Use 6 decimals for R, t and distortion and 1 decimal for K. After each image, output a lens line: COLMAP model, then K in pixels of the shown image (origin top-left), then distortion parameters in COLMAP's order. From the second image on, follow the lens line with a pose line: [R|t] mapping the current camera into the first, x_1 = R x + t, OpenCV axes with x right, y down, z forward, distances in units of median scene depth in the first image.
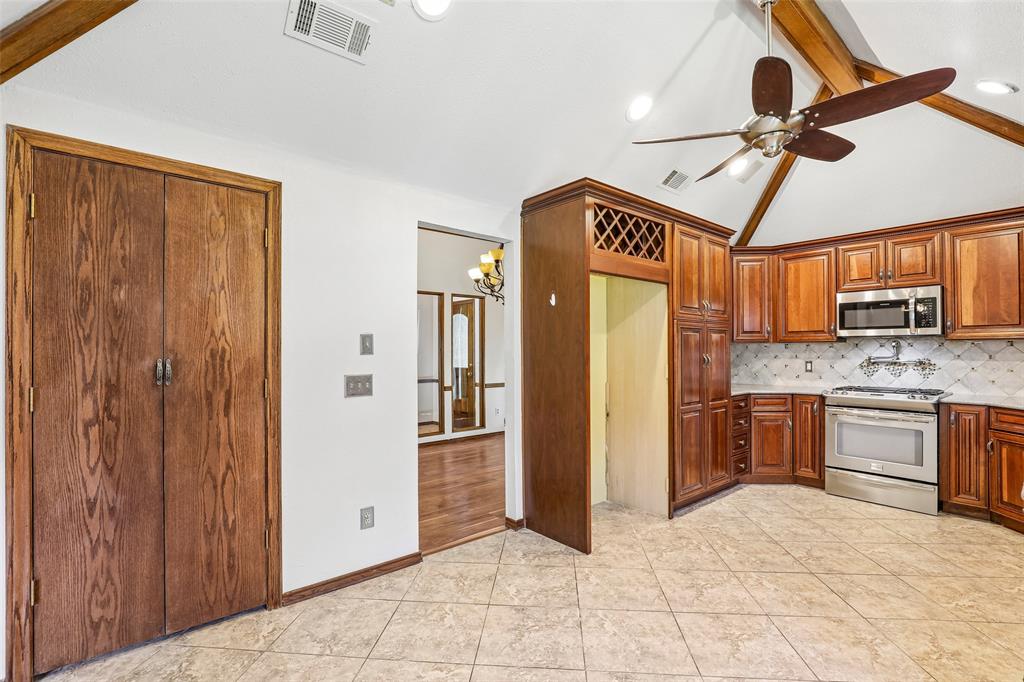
lens RADIAL K [[469.2, 0, 514.3], [0, 469.2, 347.0], [0, 0, 1]] dist [-0.017594, 0.001765]
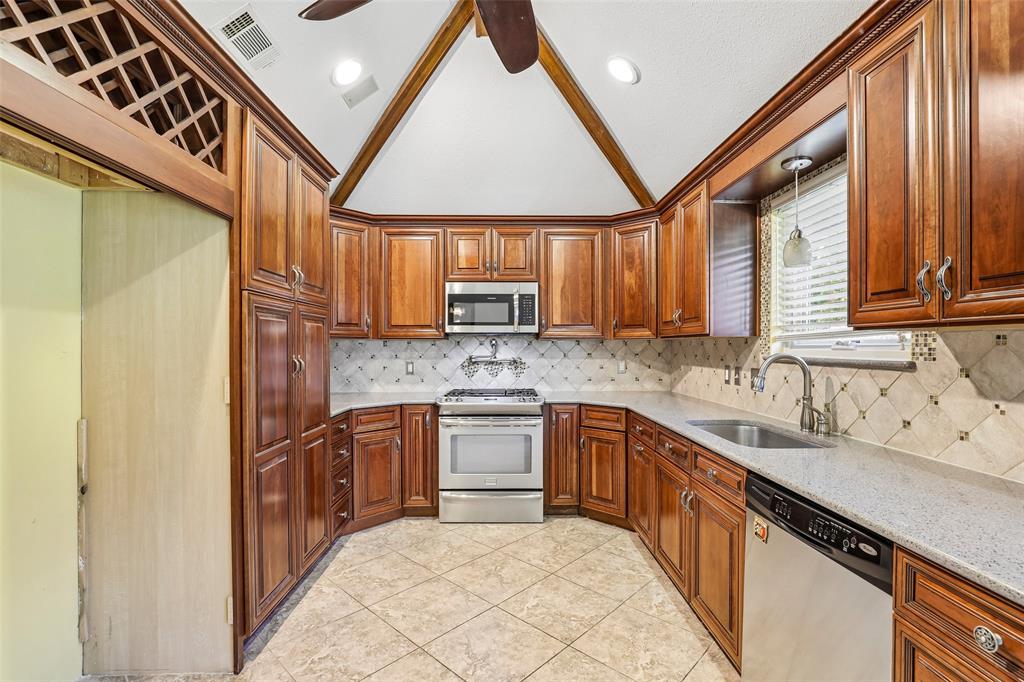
lens RADIAL K [[469.2, 0, 516.3], [0, 469.2, 349.3], [0, 0, 1]] dist [-0.017594, 0.001765]
pose [[0.625744, -0.000281, 0.780028, 0.117548], [-0.007188, 0.999955, 0.006126, 0.001963], [-0.779995, -0.009440, 0.625714, 0.407995]]
